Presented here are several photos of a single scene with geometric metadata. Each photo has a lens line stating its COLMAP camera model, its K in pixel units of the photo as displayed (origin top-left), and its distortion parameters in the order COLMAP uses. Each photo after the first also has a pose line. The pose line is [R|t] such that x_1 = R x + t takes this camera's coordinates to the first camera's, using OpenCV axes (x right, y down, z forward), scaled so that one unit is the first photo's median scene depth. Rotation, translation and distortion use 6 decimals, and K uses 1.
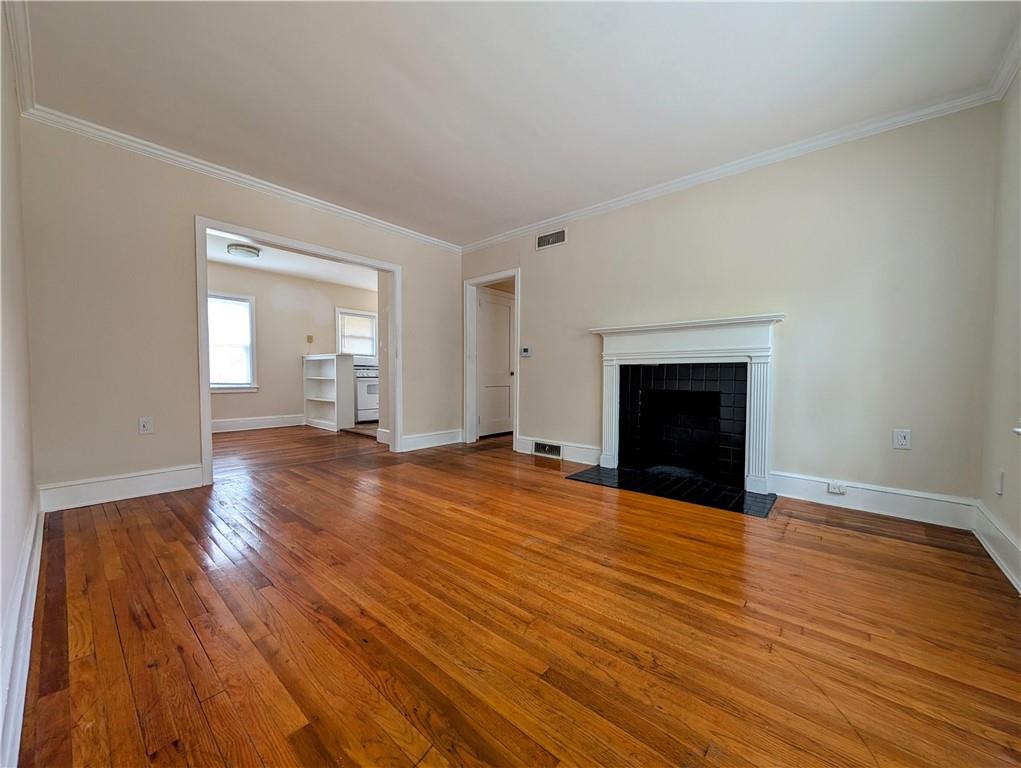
lens RADIAL K [[388.9, 0, 513.1], [0, 388.9, 384.6], [0, 0, 1]] dist [-0.000089, -0.000004]
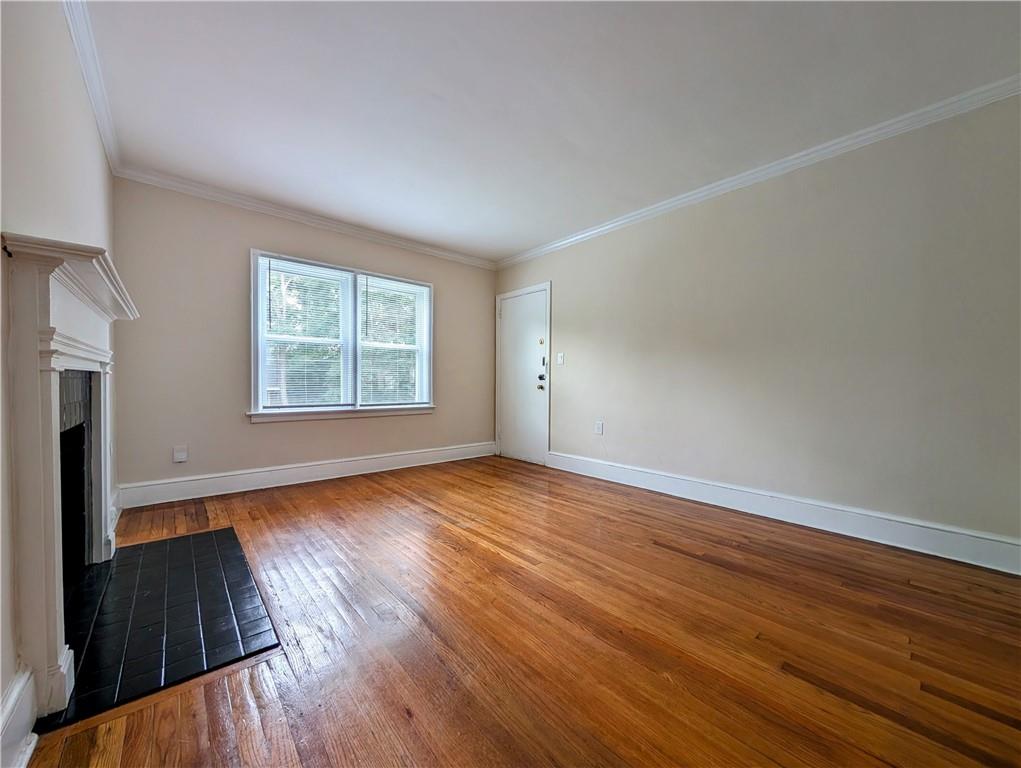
lens RADIAL K [[388.9, 0, 510.5], [0, 388.9, 385.5], [0, 0, 1]] dist [-0.000089, -0.000004]
pose [[-0.989687, -0.012013, 0.142746, -0.291267], [-0.007498, 0.999456, 0.032129, -0.091810], [-0.143054, 0.030727, -0.989238, 2.398883]]
